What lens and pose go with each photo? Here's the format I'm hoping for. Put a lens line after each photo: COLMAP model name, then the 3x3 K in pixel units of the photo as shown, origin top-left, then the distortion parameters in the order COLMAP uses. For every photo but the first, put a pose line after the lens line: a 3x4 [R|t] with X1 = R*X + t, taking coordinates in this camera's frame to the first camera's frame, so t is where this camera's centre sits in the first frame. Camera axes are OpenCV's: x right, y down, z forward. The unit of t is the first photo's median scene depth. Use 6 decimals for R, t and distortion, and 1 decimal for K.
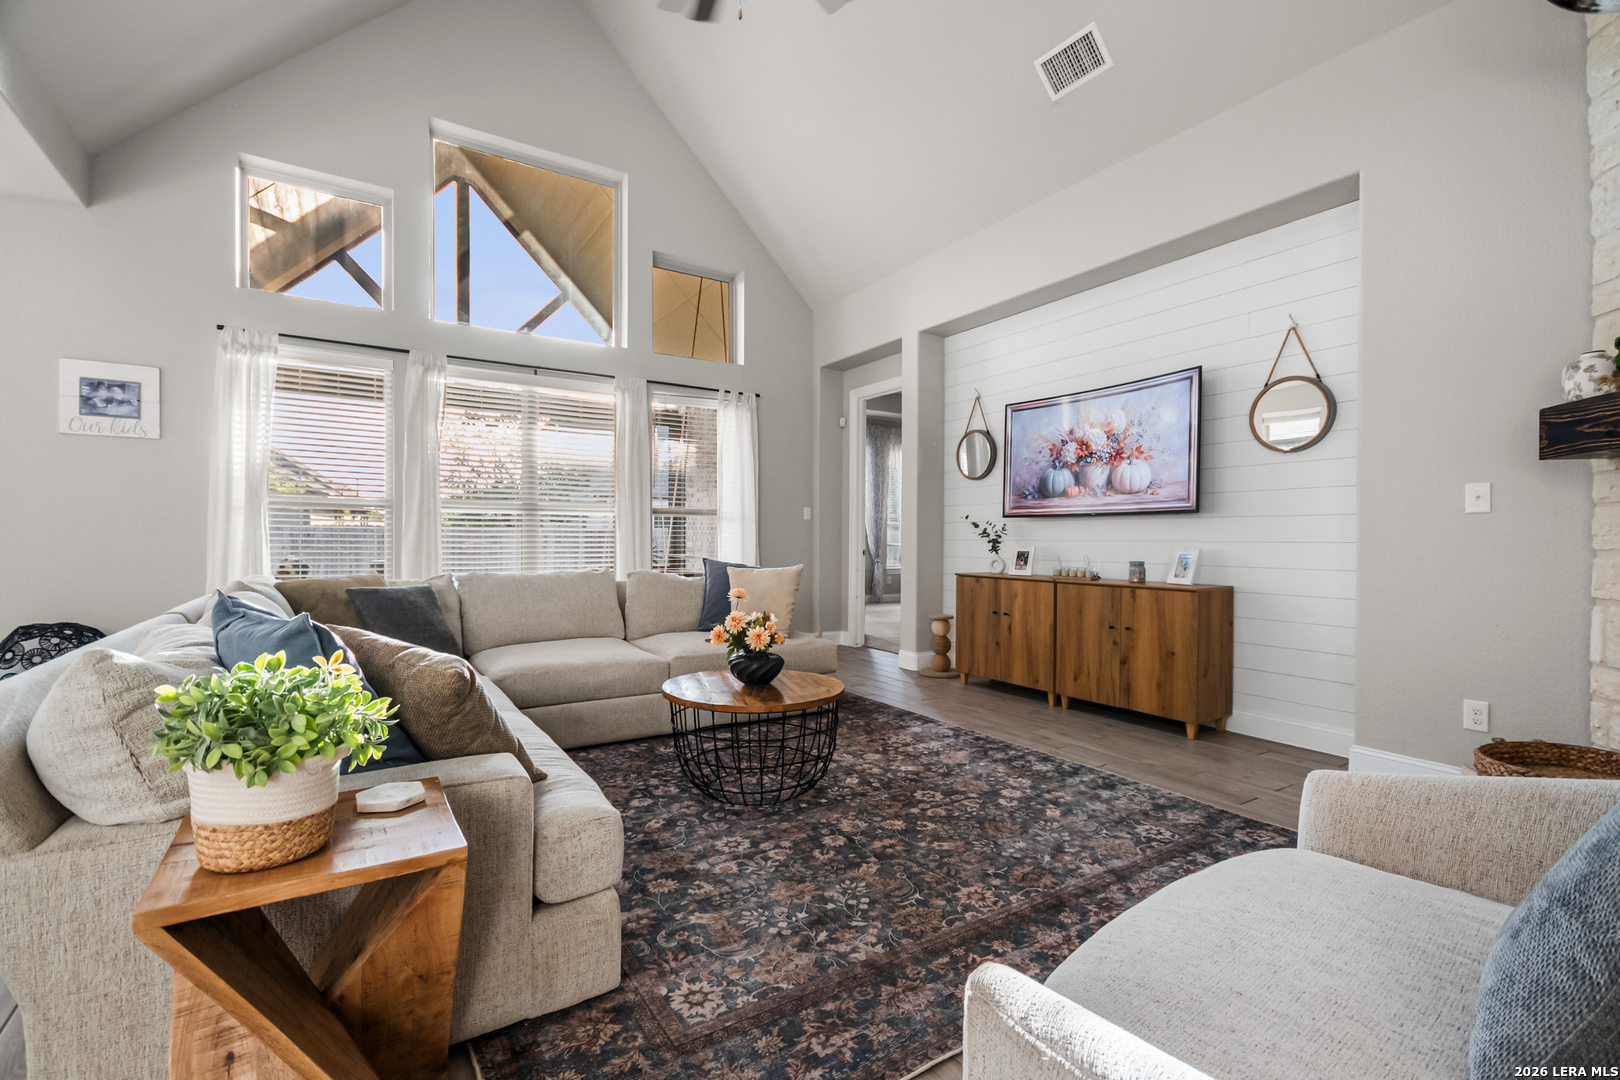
lens RADIAL K [[724.6, 0, 804.4], [0, 724.6, 550.4], [0, 0, 1]] dist [0.001181, -0.007626]
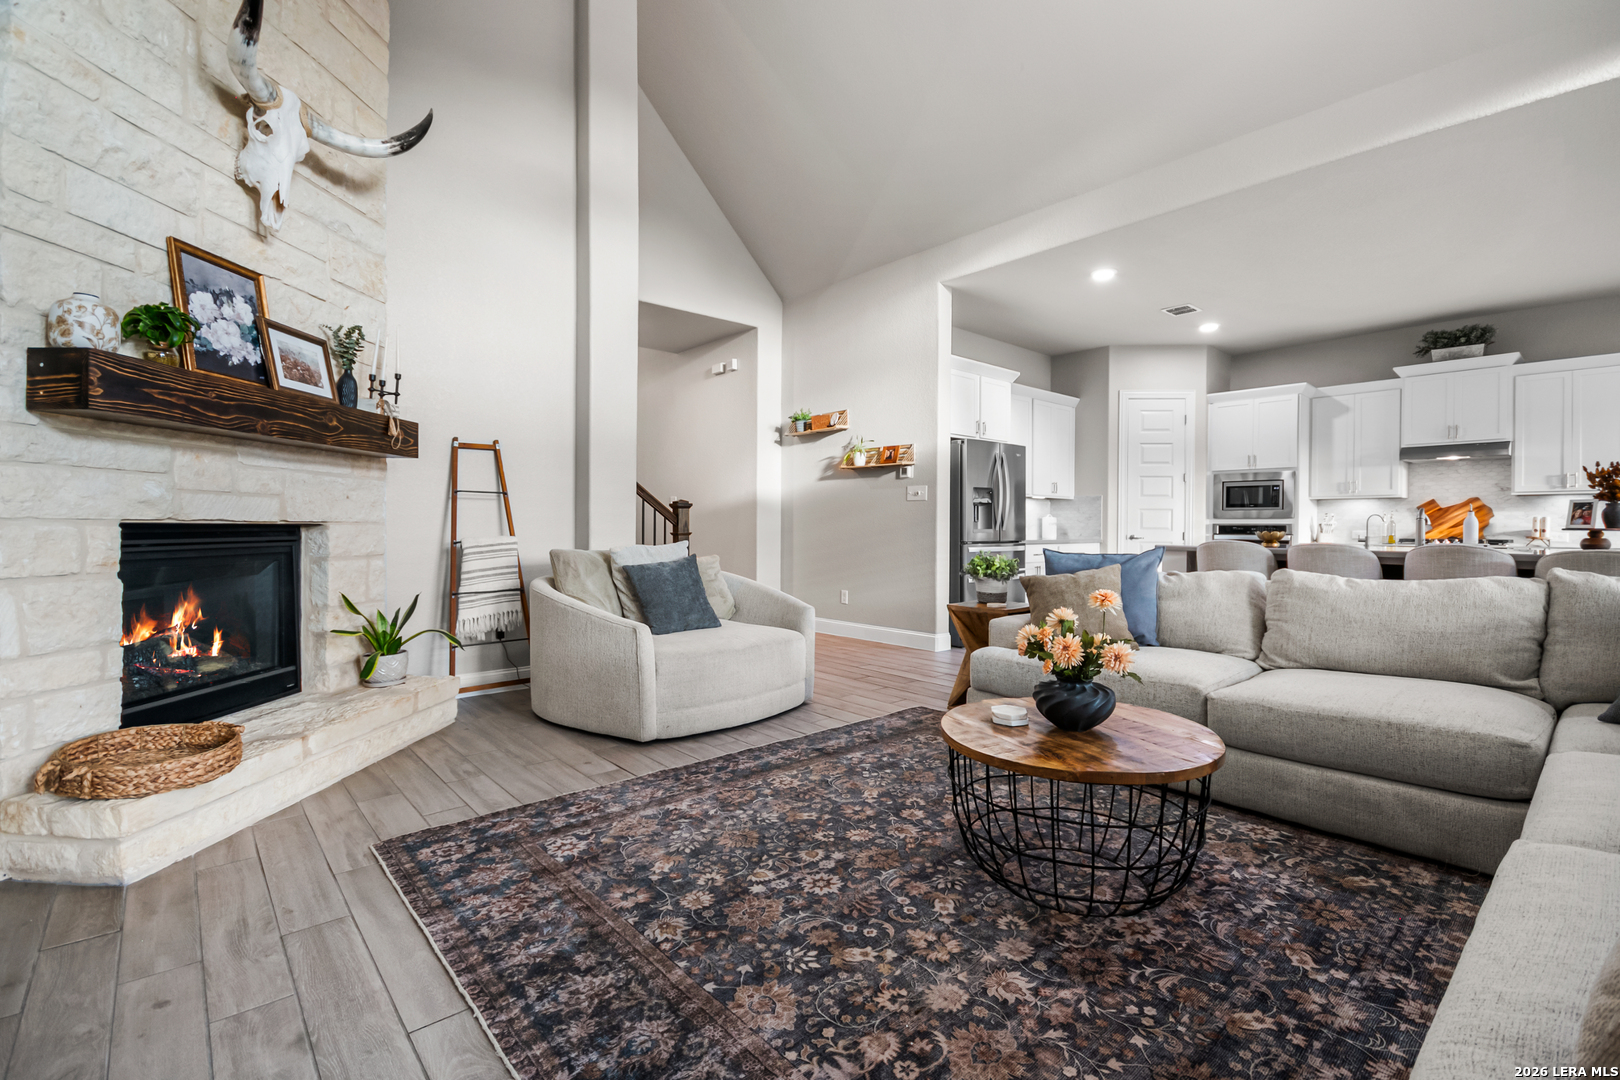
lens RADIAL K [[724.6, 0, 808.9], [0, 724.6, 541.3], [0, 0, 1]] dist [0.001181, -0.007626]
pose [[-0.988030, -0.008100, -0.154048, 0.203034], [-0.014178, 0.999162, 0.038394, -0.010749], [0.153608, 0.040119, -0.987317, 1.158325]]
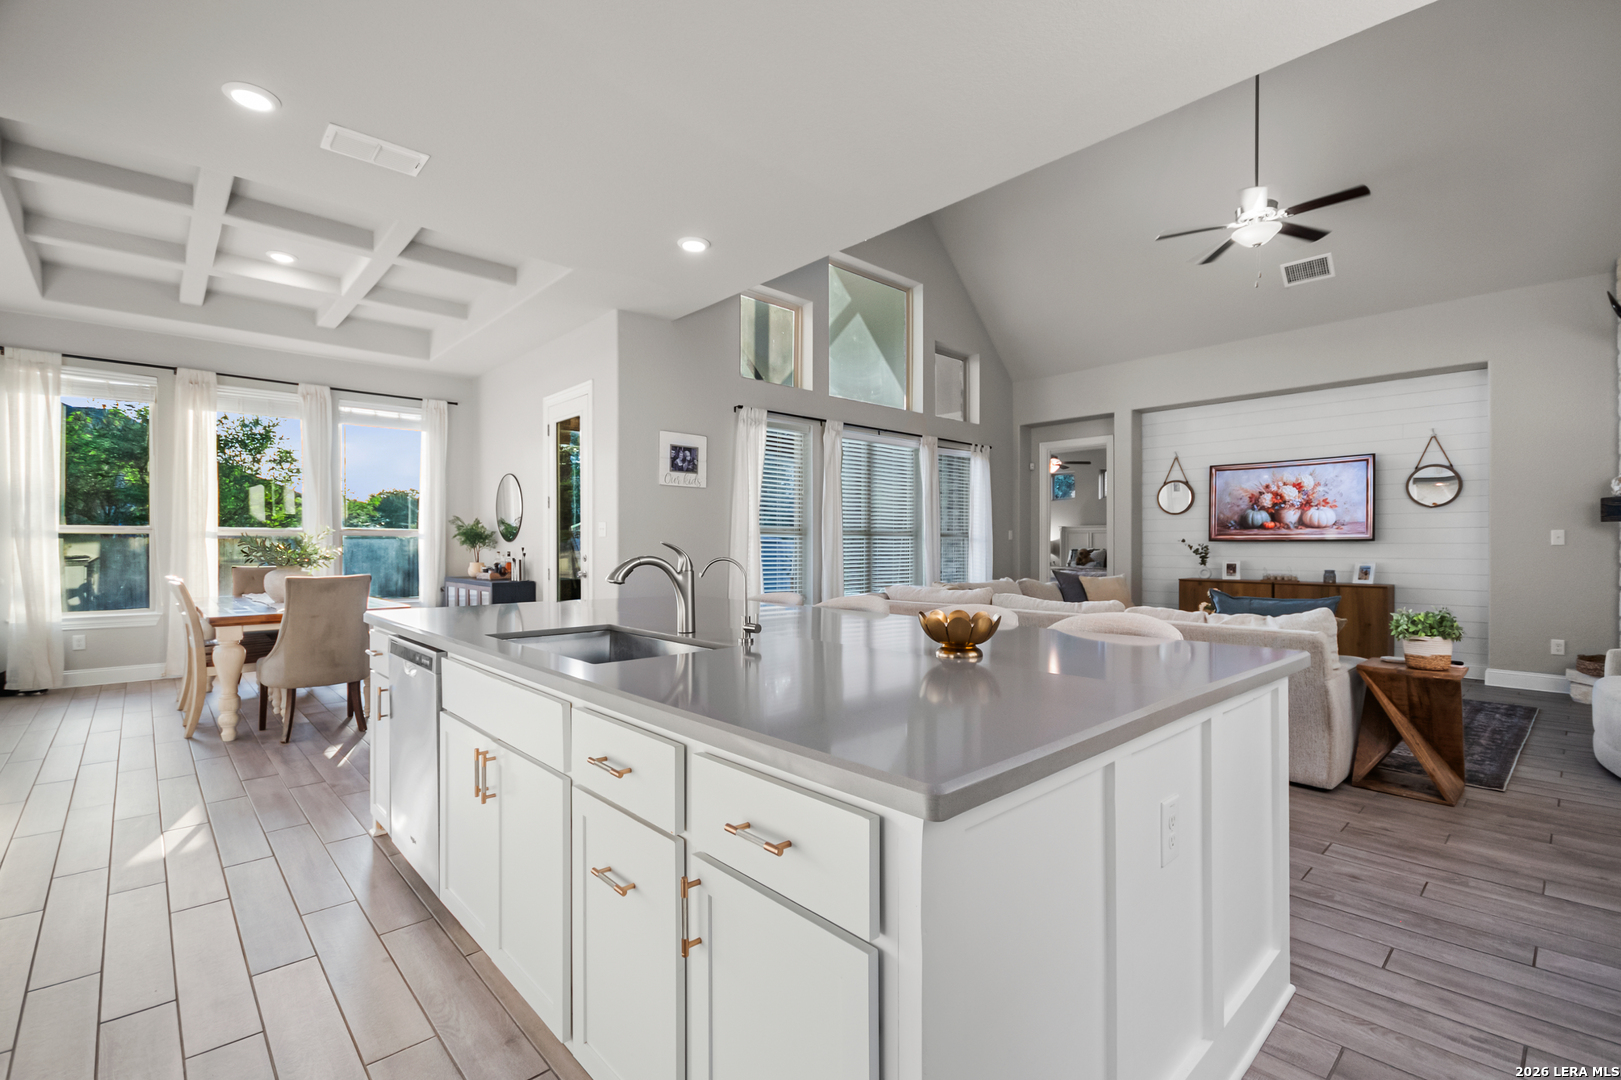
lens RADIAL K [[725.1, 0, 808.3], [0, 725.1, 551.6], [0, 0, 1]] dist [0.001181, -0.007626]
pose [[0.985357, -0.005966, 0.170397, -0.972436], [0.007321, 0.999946, -0.007324, -0.023287], [-0.170344, 0.008464, 0.985348, -0.403337]]
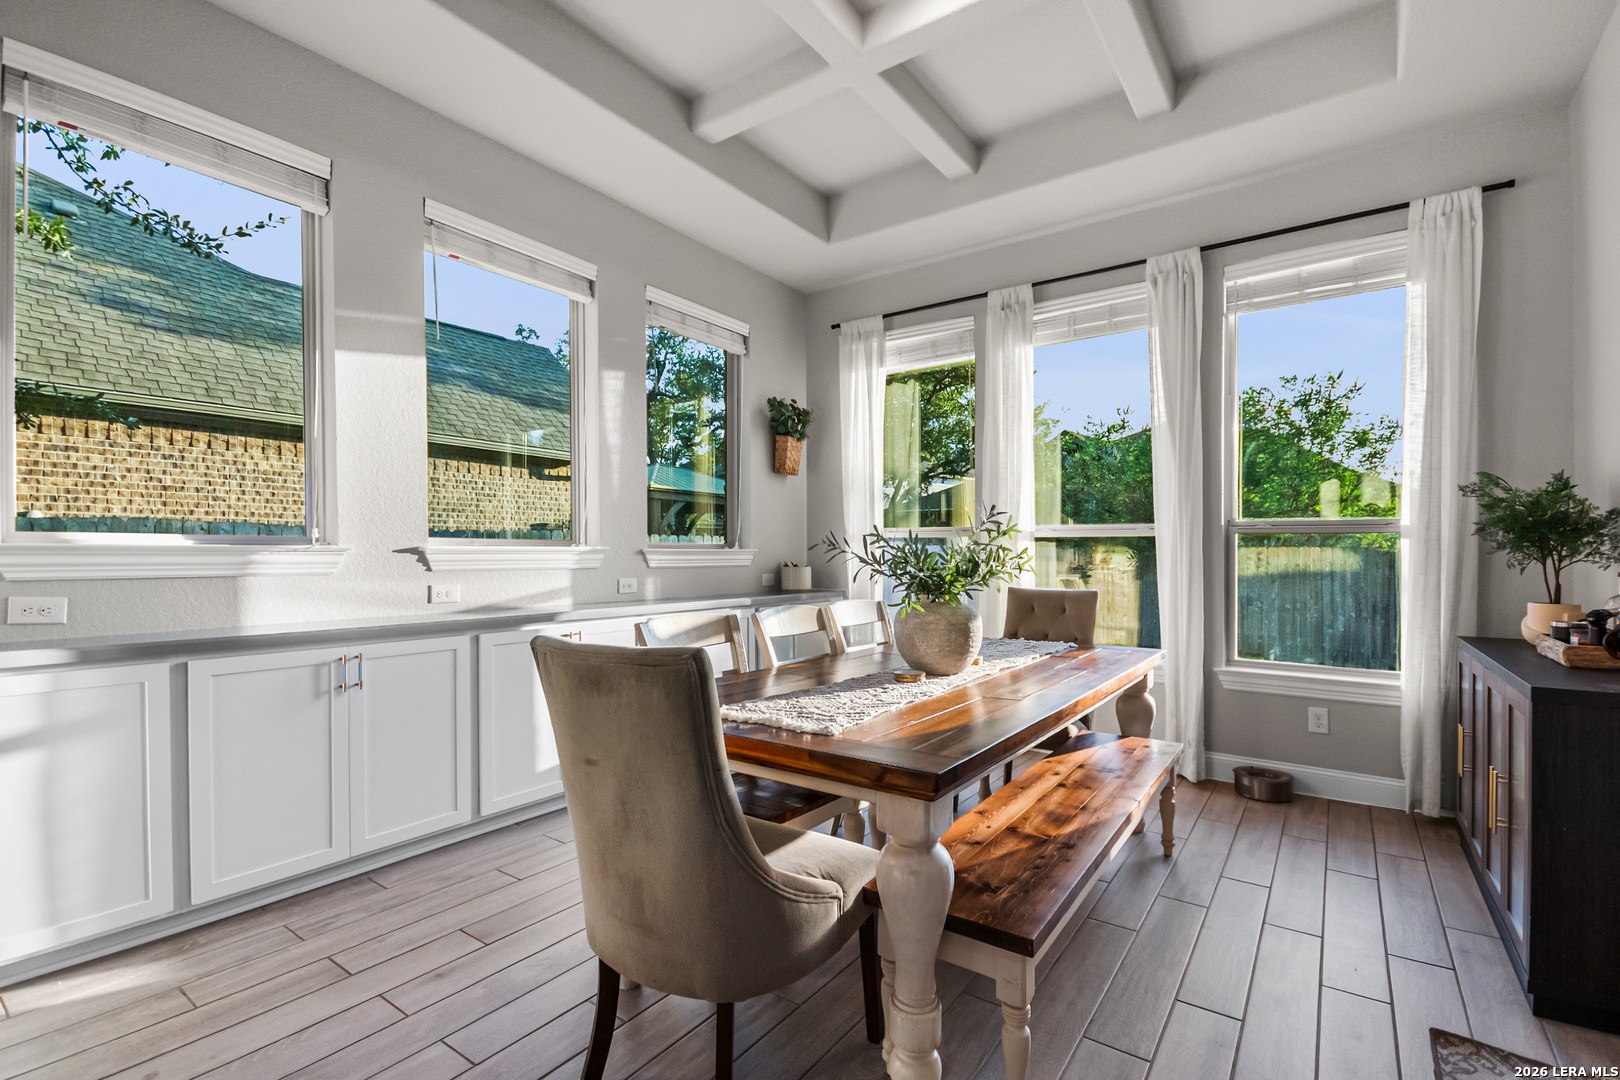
lens RADIAL K [[724.6, 0, 812.6], [0, 724.6, 561.9], [0, 0, 1]] dist [0.001181, -0.007626]
pose [[0.373373, 0.008219, -0.927645, -1.143177], [-0.015241, 0.999880, 0.002724, -0.042567], [0.927556, 0.013122, 0.373454, 0.691757]]
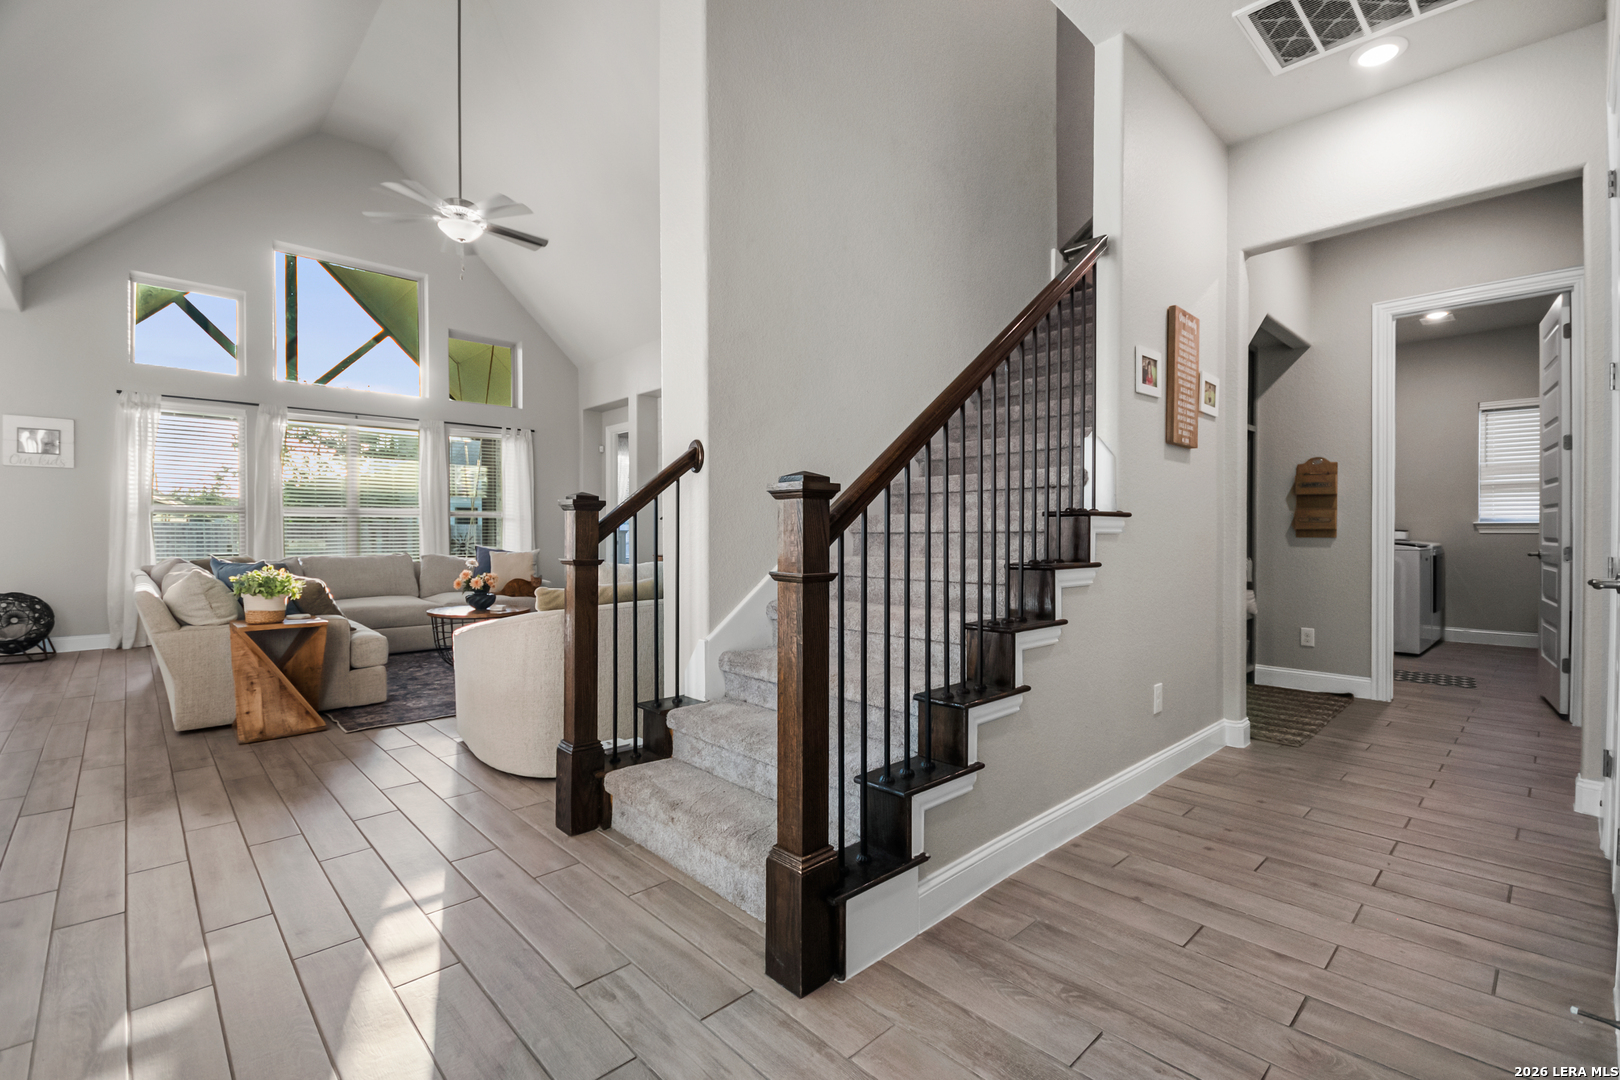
lens RADIAL K [[724.6, 0, 811.2], [0, 724.6, 542.3], [0, 0, 1]] dist [0.001181, -0.007626]
pose [[0.980910, -0.009735, 0.194219, 0.298788], [0.010319, 0.999945, -0.001996, 0.014101], [-0.194189, 0.003962, 0.980956, -0.748522]]
